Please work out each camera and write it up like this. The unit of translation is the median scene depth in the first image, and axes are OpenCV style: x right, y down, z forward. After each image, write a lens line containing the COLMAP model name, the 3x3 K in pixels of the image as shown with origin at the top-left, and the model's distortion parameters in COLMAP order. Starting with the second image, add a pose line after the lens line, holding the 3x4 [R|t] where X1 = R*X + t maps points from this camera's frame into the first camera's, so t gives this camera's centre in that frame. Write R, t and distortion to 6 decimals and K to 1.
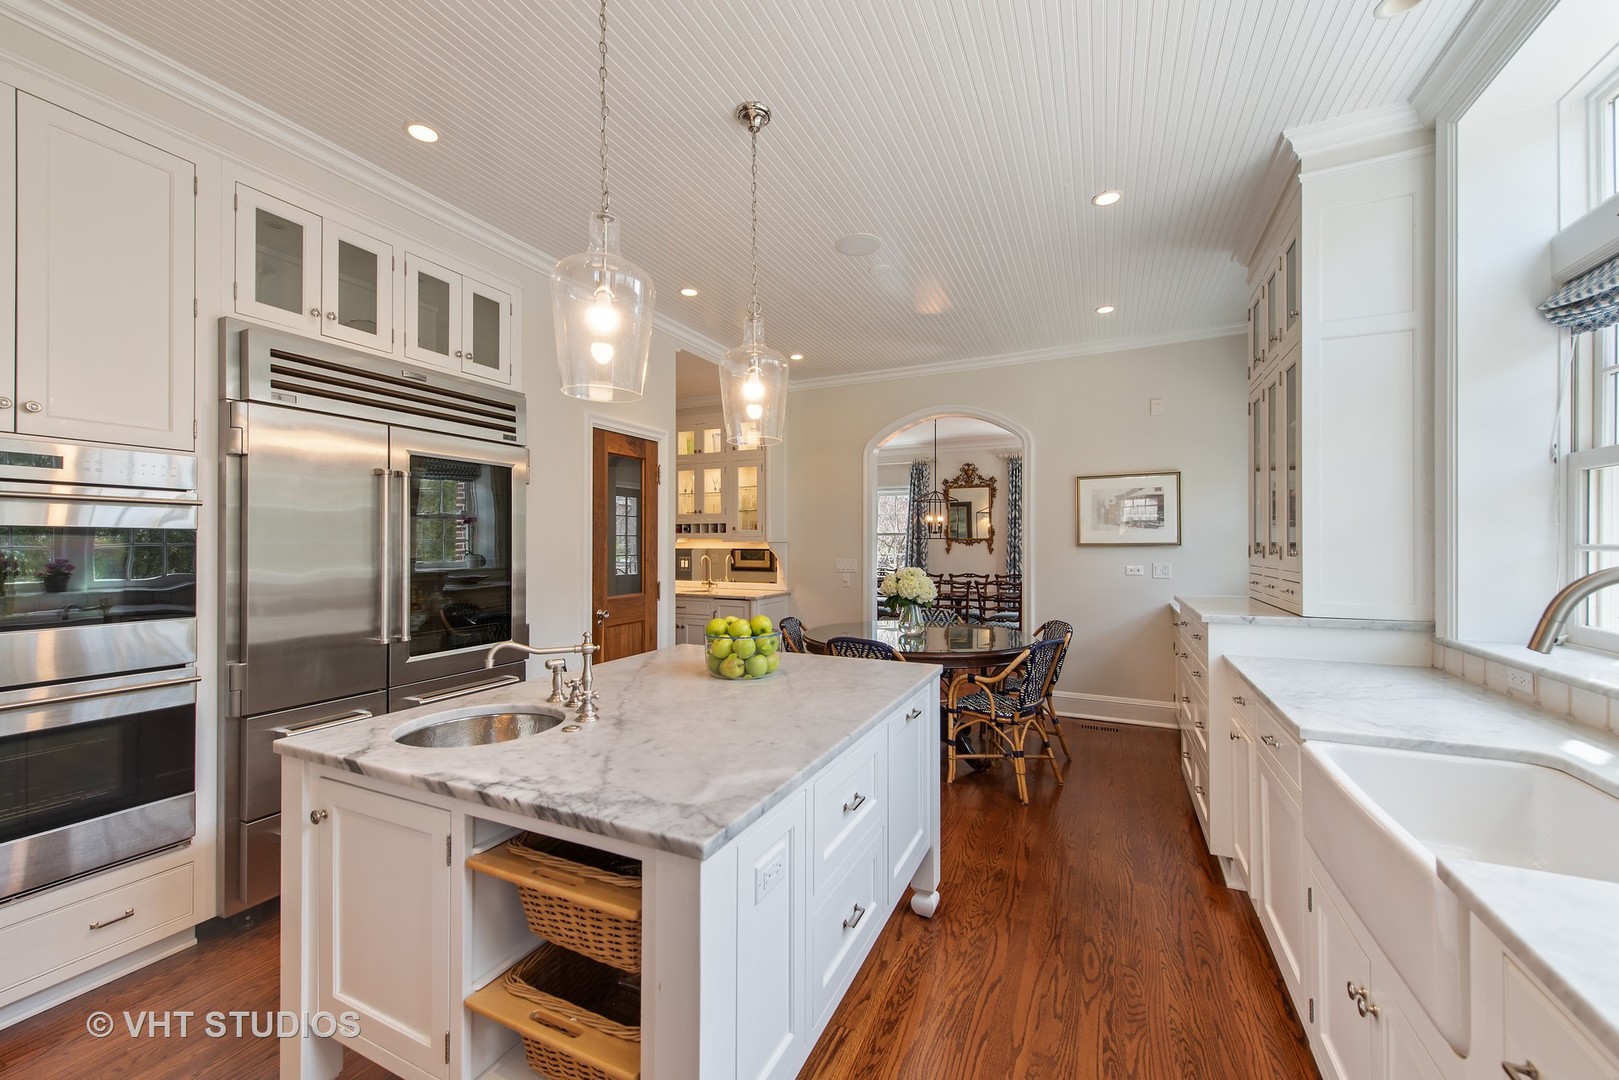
lens RADIAL K [[635.4, 0, 809.0], [0, 635.4, 542.3], [0, 0, 1]] dist [0.009133, -0.002666]
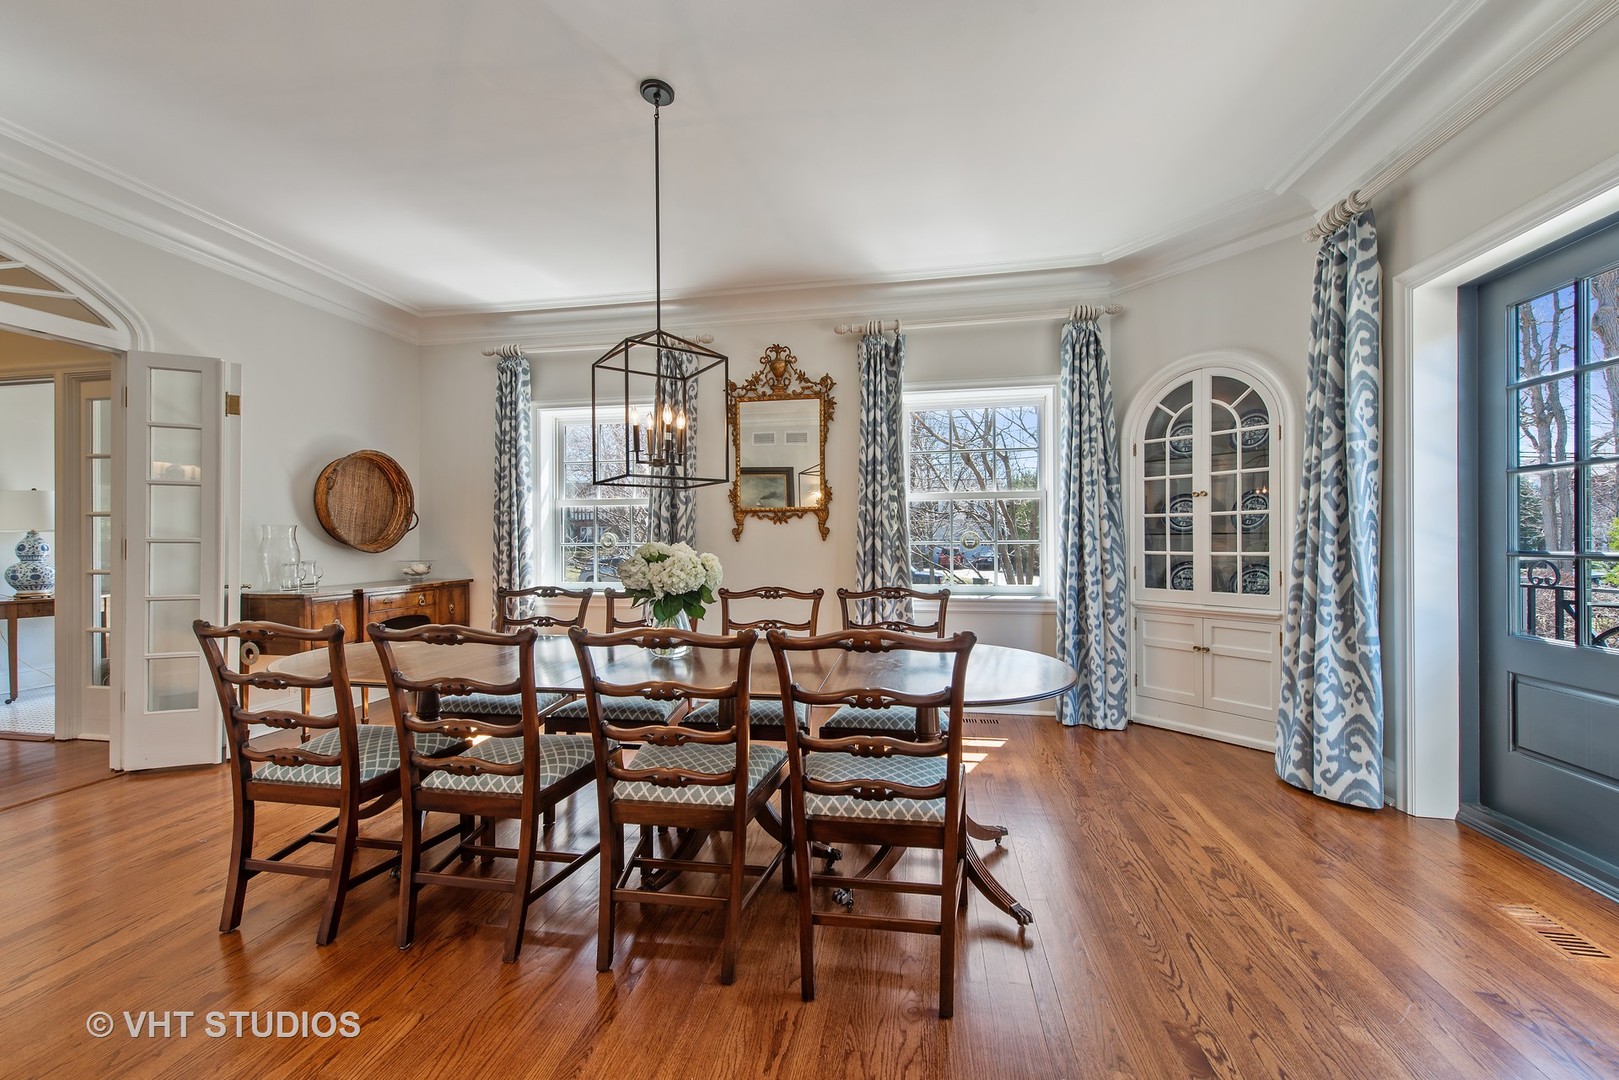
lens RADIAL K [[635.4, 0, 810.3], [0, 635.4, 541.8], [0, 0, 1]] dist [0.009133, -0.002666]
pose [[0.965906, -0.006931, 0.258799, 0.152809], [0.007518, 0.999971, -0.001281, 0.020083], [-0.258782, 0.003183, 0.965930, 0.545101]]
